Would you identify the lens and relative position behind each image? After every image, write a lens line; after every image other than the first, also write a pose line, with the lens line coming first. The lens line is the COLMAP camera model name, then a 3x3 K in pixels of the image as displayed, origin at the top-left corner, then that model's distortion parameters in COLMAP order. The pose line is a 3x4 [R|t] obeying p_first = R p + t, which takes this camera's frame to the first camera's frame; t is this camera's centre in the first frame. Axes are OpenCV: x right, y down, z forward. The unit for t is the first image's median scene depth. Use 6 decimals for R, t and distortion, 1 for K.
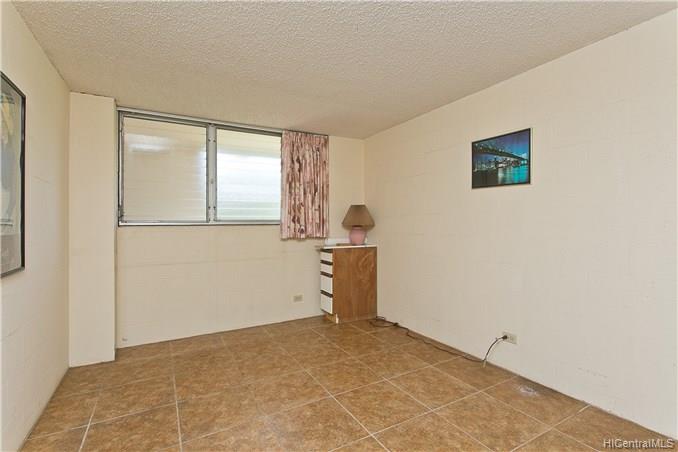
lens RADIAL K [[325.9, 0, 338.4], [0, 325.9, 222.3], [0, 0, 1]] dist [0.009172, 0.001060]
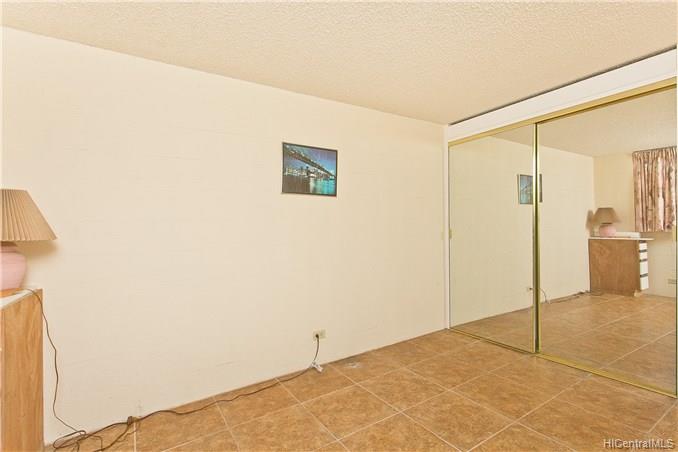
lens RADIAL K [[325.9, 0, 336.7], [0, 325.9, 238.7], [0, 0, 1]] dist [0.009172, 0.001060]
pose [[-0.057652, -0.021930, 0.998096, -0.577031], [0.025377, 0.999403, 0.023425, 0.007668], [-0.998014, 0.026679, -0.057061, 1.020556]]
